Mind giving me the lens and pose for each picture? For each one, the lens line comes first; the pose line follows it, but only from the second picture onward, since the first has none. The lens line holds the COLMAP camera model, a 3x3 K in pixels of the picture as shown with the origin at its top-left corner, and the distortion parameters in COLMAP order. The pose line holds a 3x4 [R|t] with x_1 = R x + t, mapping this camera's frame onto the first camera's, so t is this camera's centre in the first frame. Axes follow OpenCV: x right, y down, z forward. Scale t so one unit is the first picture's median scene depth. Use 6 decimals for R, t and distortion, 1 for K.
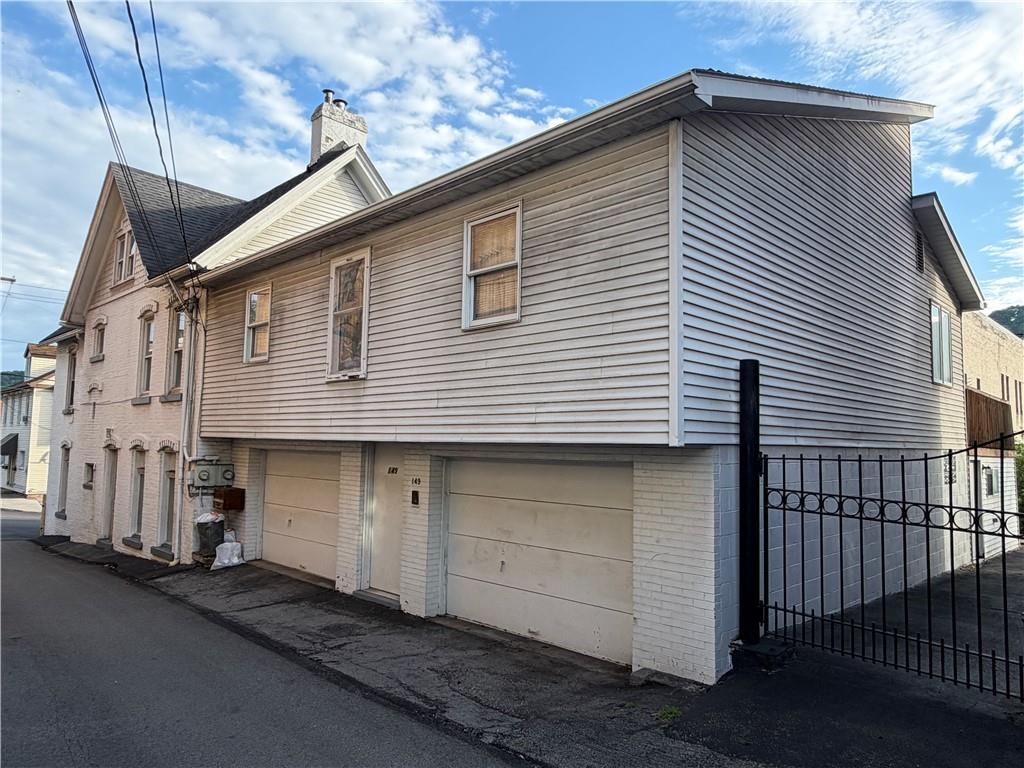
lens RADIAL K [[689.7, 0, 511.5], [0, 689.7, 386.2], [0, 0, 1]] dist [-0.000348, -0.001629]
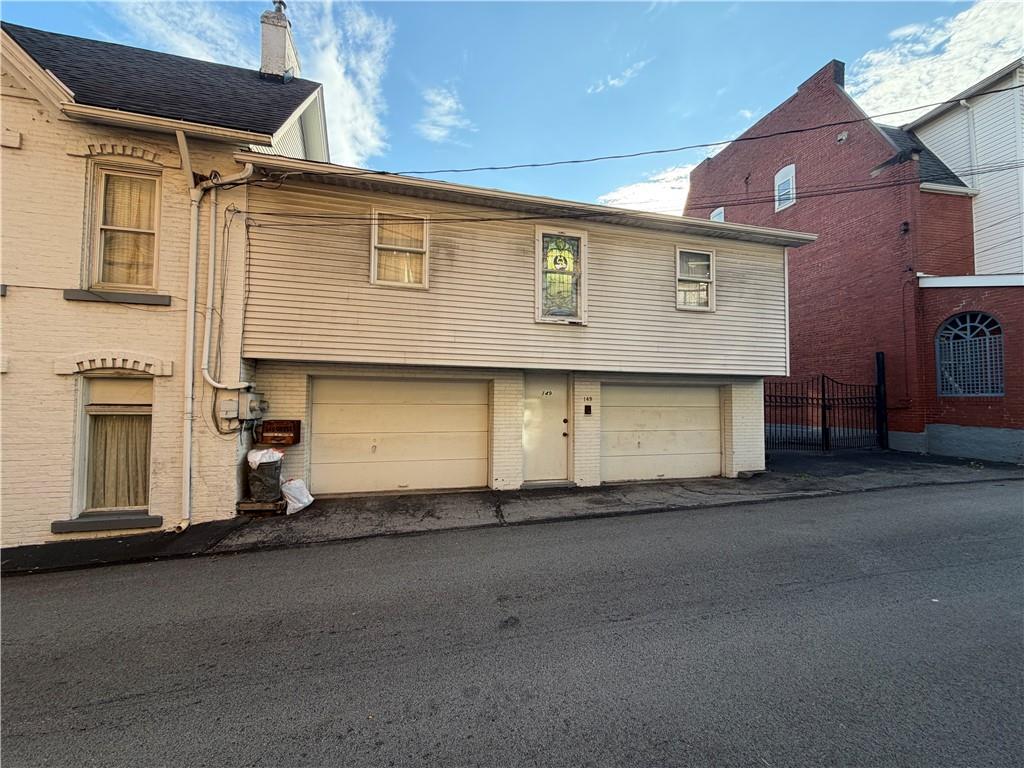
lens RADIAL K [[407.6, 0, 509.9], [0, 407.6, 387.4], [0, 0, 1]] dist [-0.000293, 0.000491]
pose [[0.505499, 0.021141, 0.862568, -0.990806], [-0.071886, 0.997256, 0.017686, 0.109153], [-0.859827, -0.070947, 0.505632, 0.698370]]
